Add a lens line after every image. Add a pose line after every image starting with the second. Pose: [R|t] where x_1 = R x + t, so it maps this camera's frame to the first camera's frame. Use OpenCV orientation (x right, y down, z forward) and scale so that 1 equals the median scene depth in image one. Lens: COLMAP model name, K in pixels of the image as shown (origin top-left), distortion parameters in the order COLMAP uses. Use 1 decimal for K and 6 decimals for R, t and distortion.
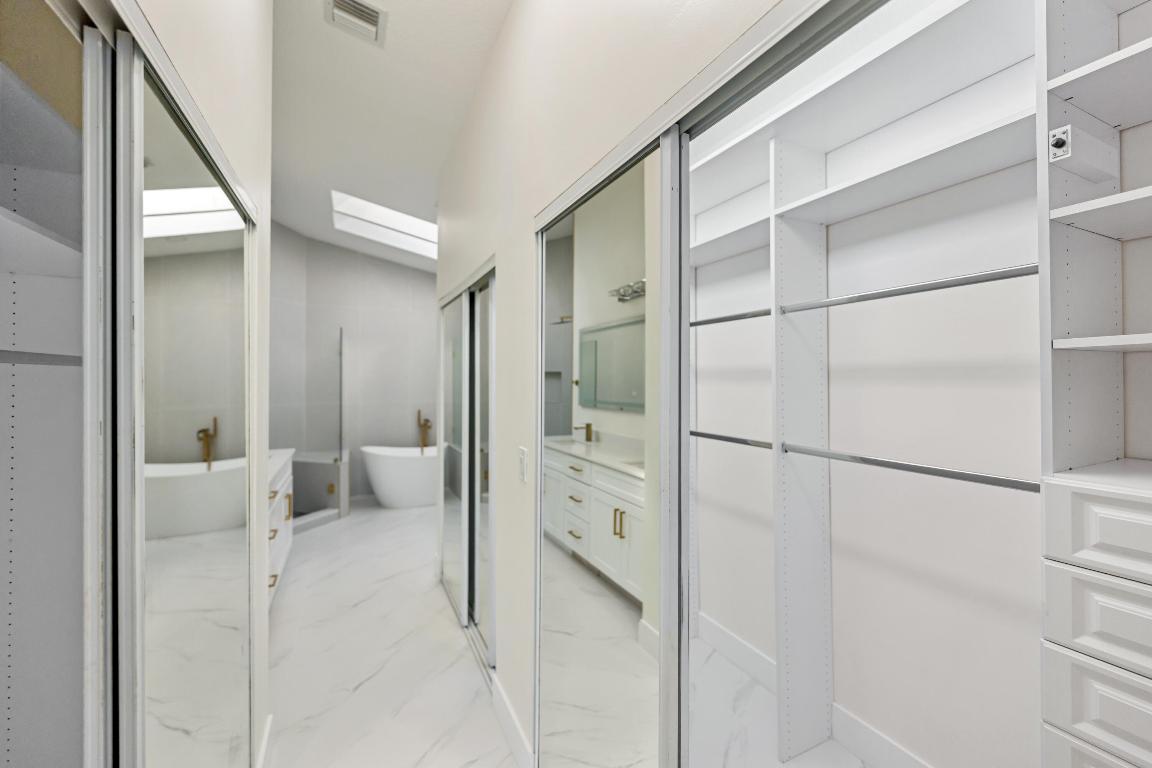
lens RADIAL K [[468.3, 0, 578.1], [0, 468.3, 380.6], [0, 0, 1]] dist [0.002600, -0.002467]
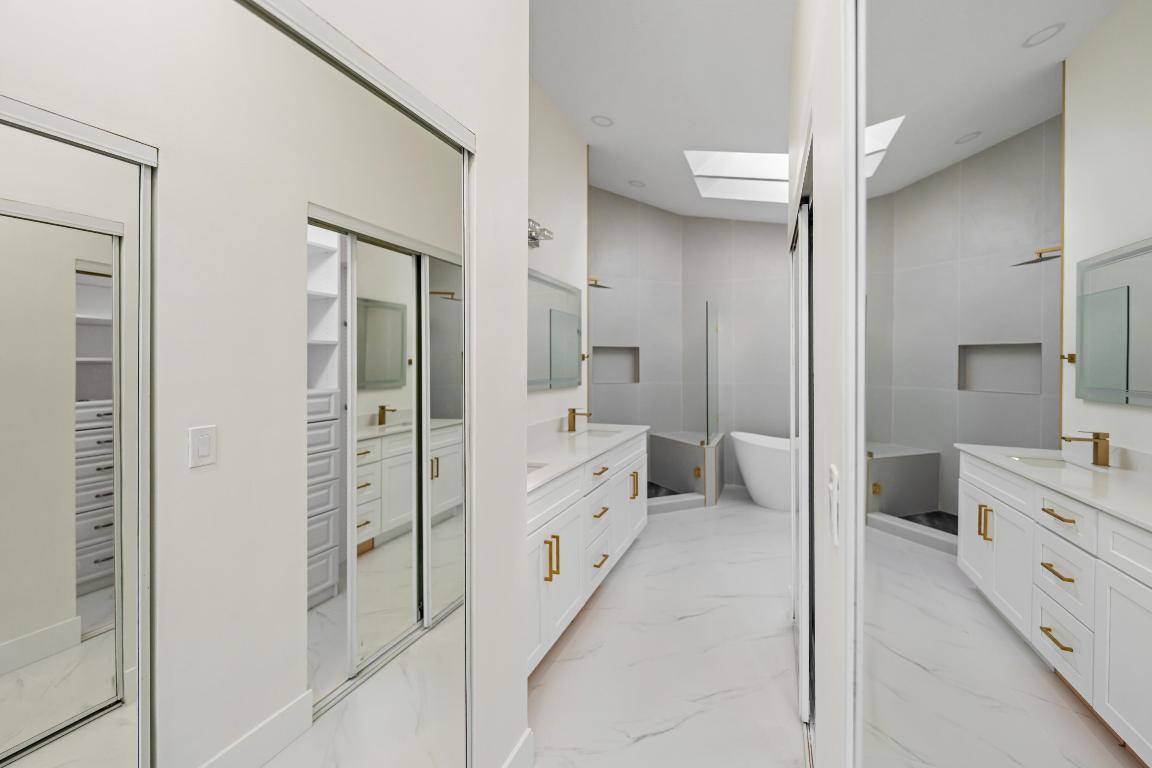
lens RADIAL K [[468.3, 0, 586.2], [0, 468.3, 361.9], [0, 0, 1]] dist [0.002600, -0.002467]
pose [[0.671762, -0.004099, -0.740755, 0.023368], [-0.003746, 0.999953, -0.008930, 0.016823], [0.740757, 0.008773, 0.671716, 0.195454]]
